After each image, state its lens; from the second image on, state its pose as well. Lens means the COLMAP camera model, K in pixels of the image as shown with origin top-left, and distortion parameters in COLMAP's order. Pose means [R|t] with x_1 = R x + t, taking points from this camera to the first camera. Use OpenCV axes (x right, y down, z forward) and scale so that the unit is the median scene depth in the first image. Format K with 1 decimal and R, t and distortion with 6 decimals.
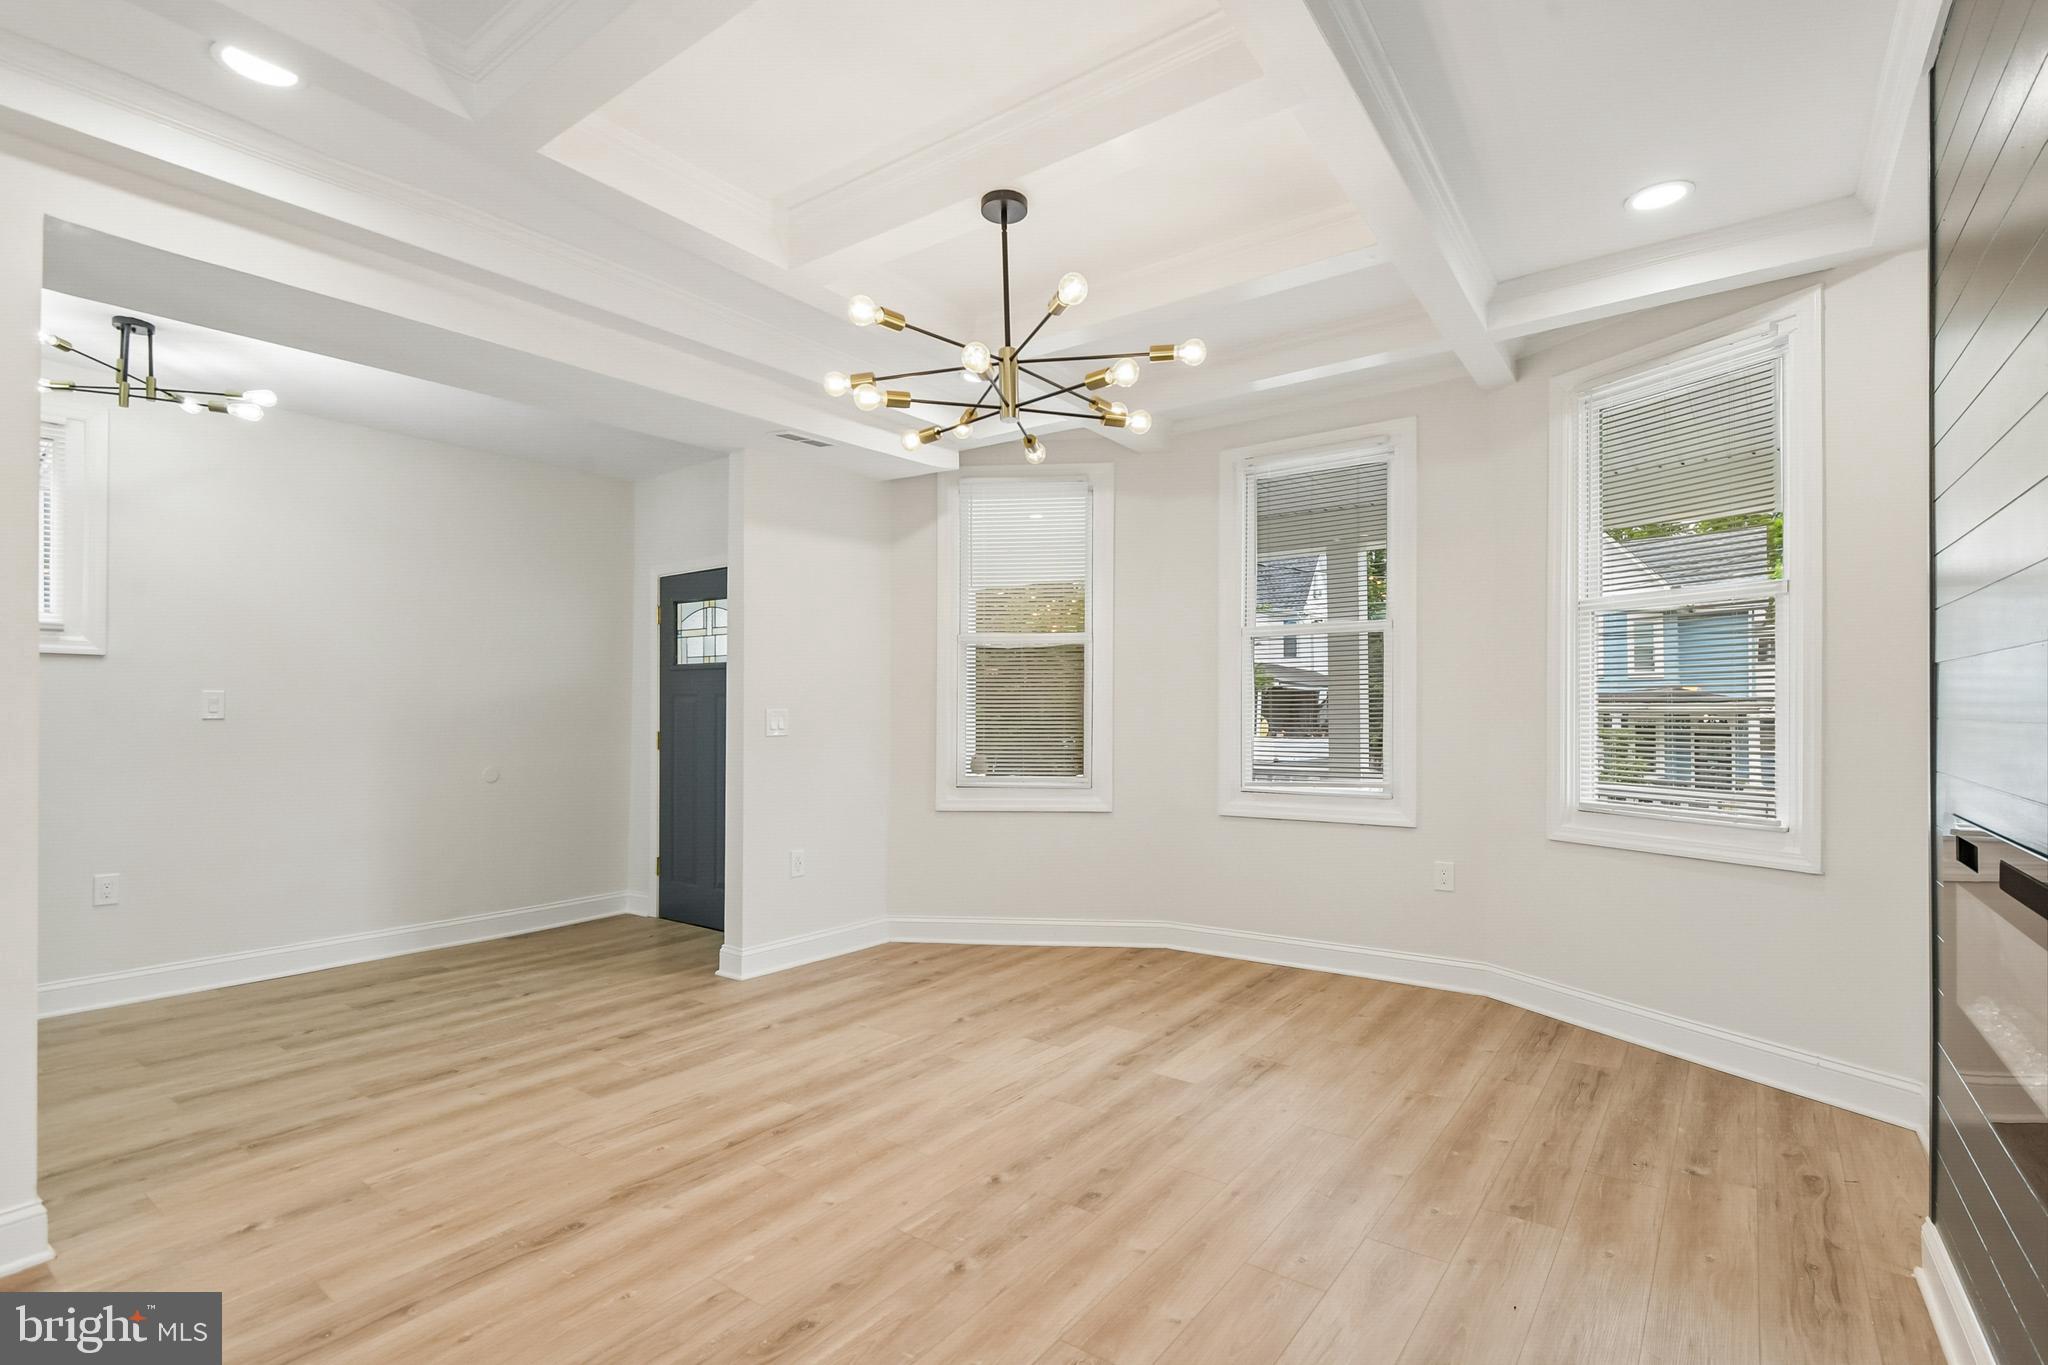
lens RADIAL K [[951.2, 0, 1024.0], [0, 951.2, 682.5], [0, 0, 1]] dist [0.023102, -0.022625]
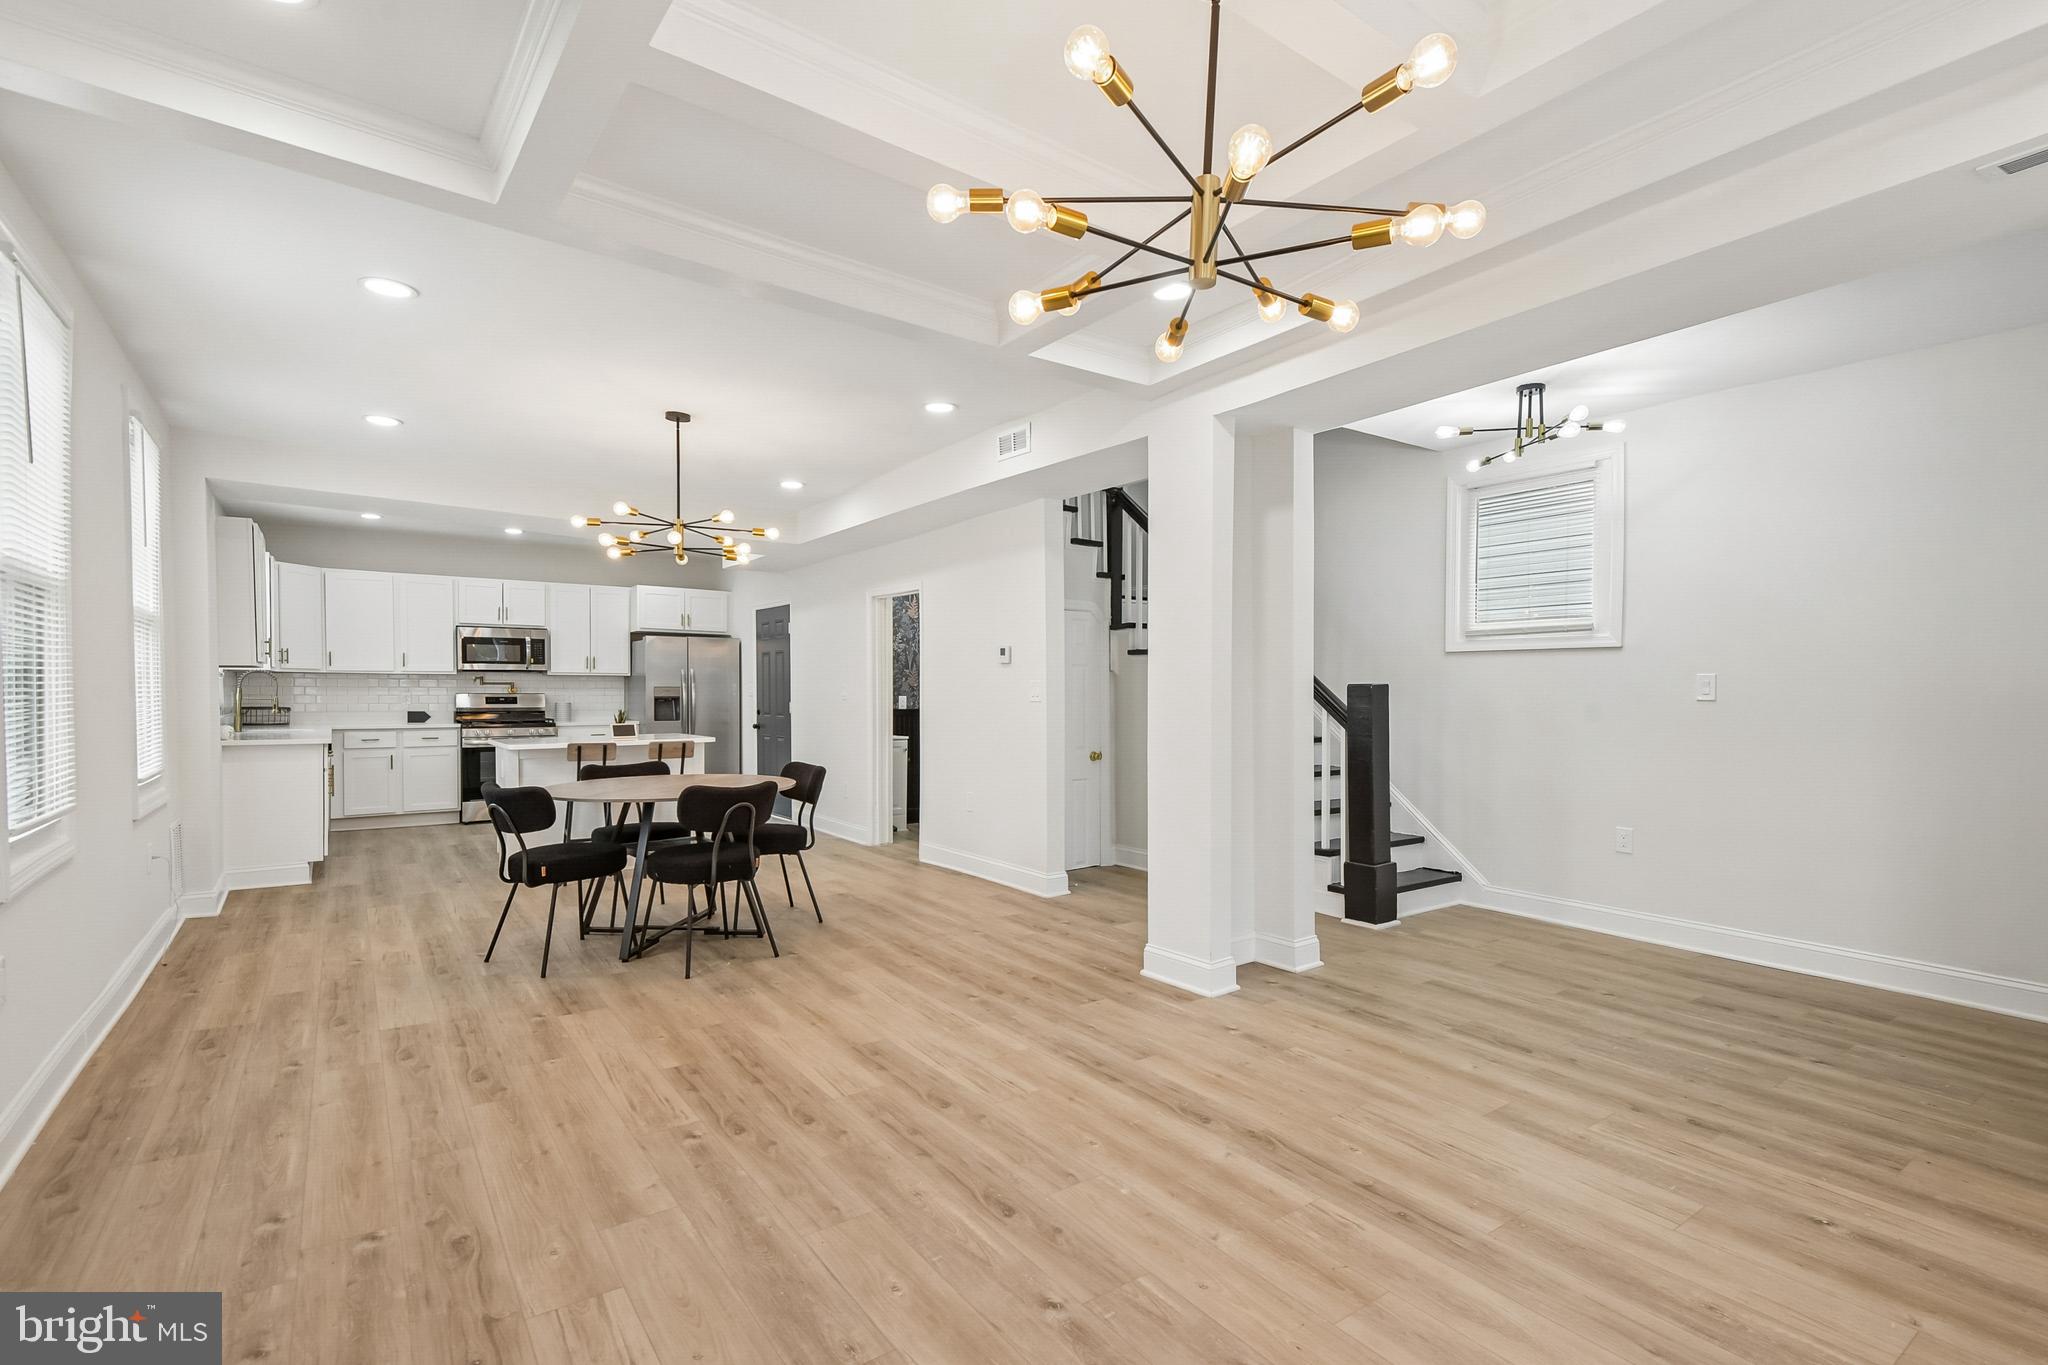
lens RADIAL K [[958.0, 0, 1047.0], [0, 958.0, 699.1], [0, 0, 1]] dist [0.017536, -0.000549]
pose [[-0.298976, 0.009063, -0.954217, 0.459259], [0.027071, 0.999633, 0.001012, 0.019365], [0.953876, -0.025529, -0.299112, 0.733851]]
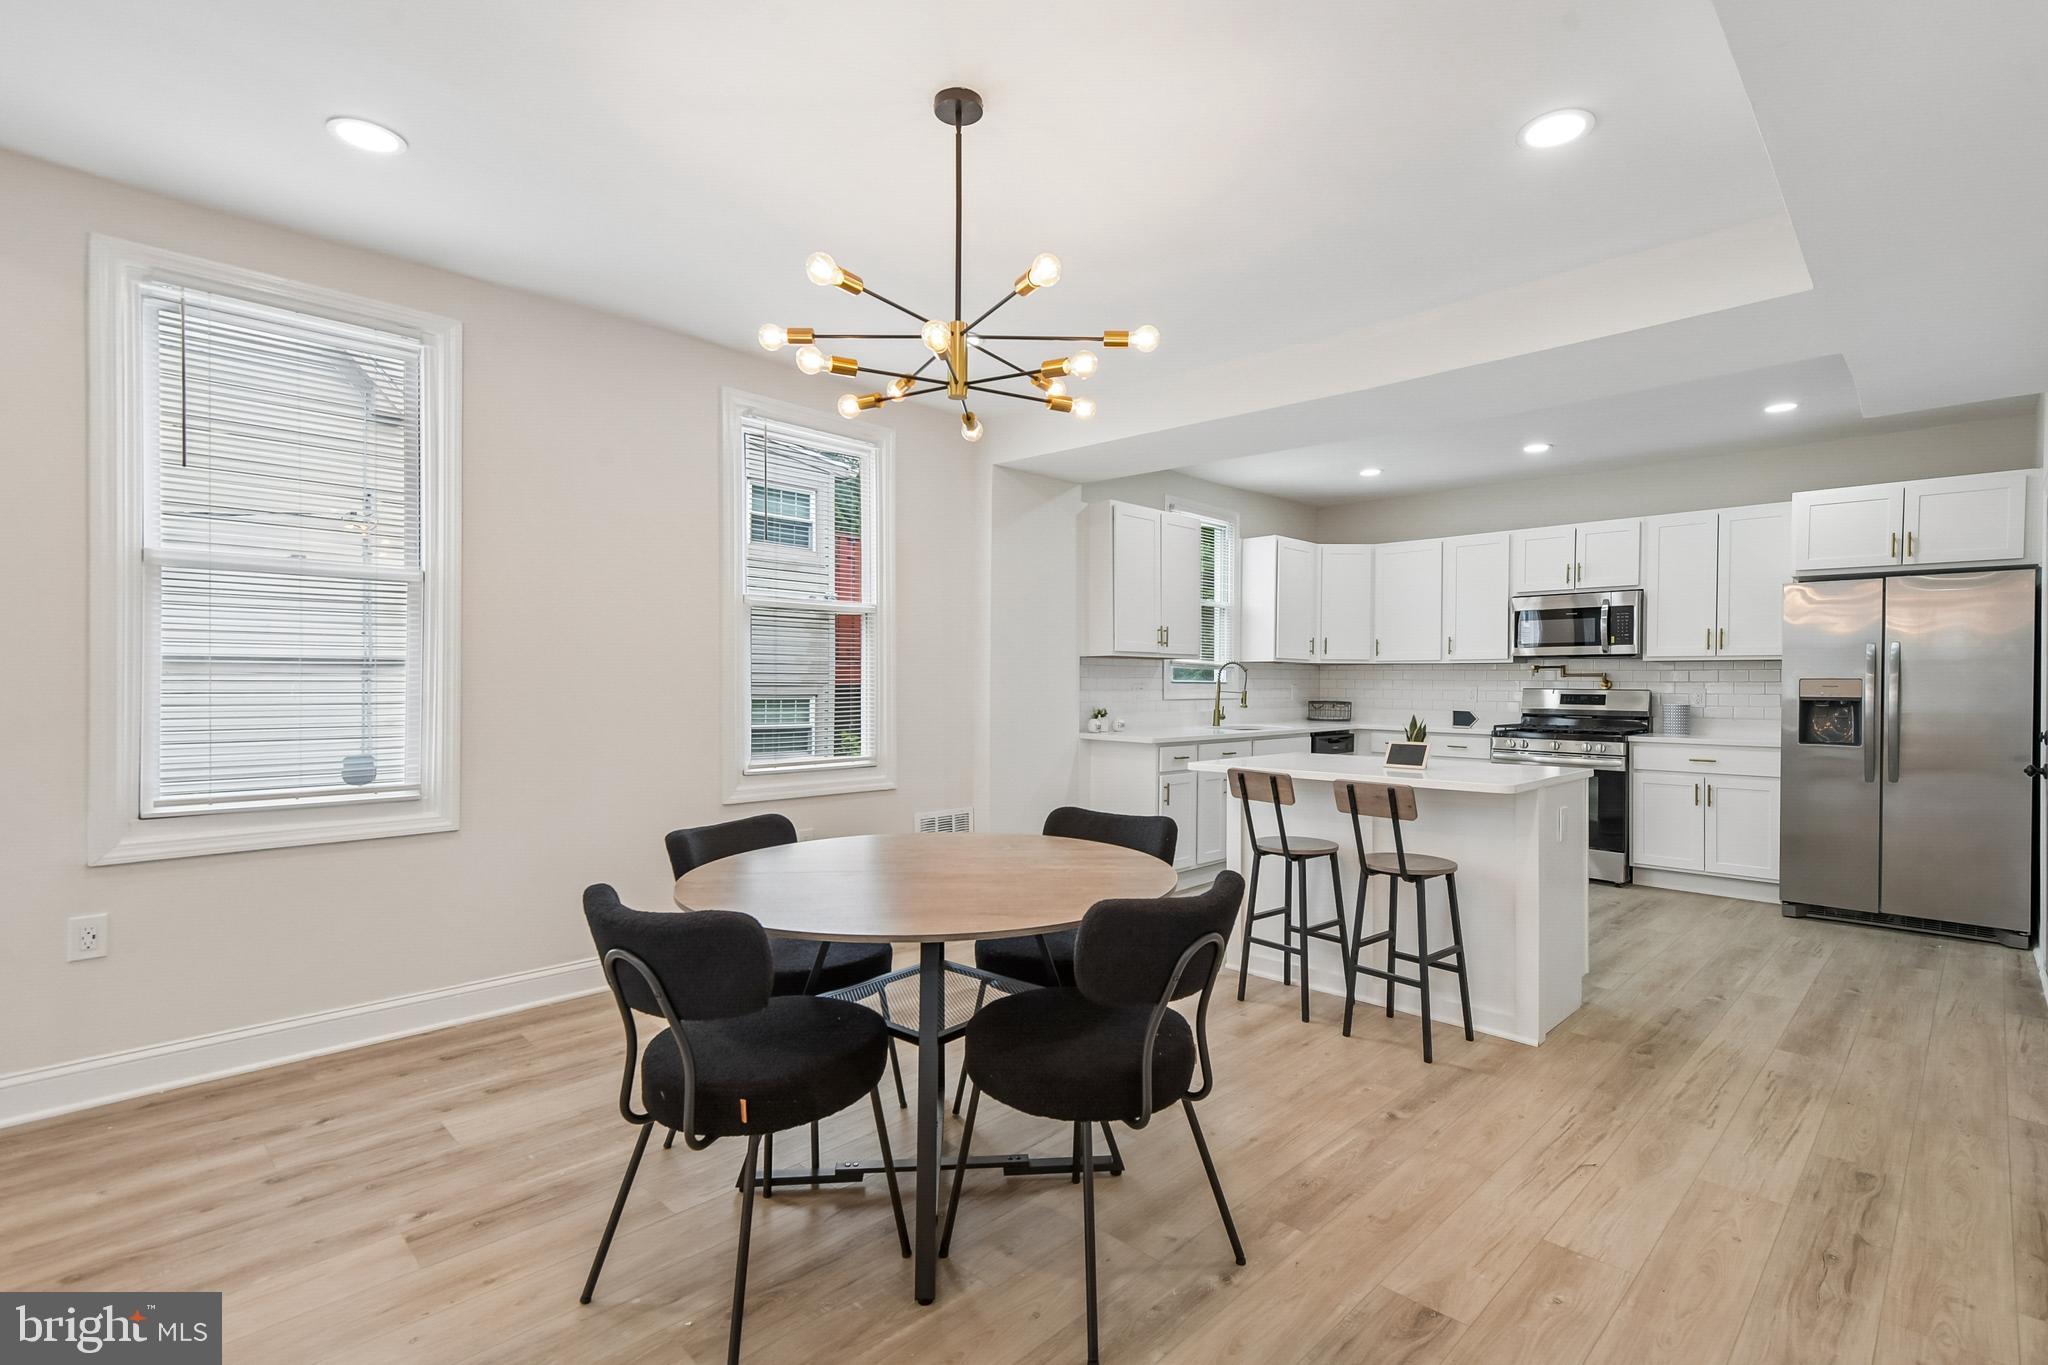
lens RADIAL K [[956.4, 0, 1034.4], [0, 956.4, 687.9], [0, 0, 1]] dist [0.050263, -0.022249]
pose [[-0.989916, -0.006120, 0.141527, -0.794394], [-0.009406, 0.999701, -0.022556, 0.014654], [-0.141346, -0.023660, -0.989677, 0.487428]]
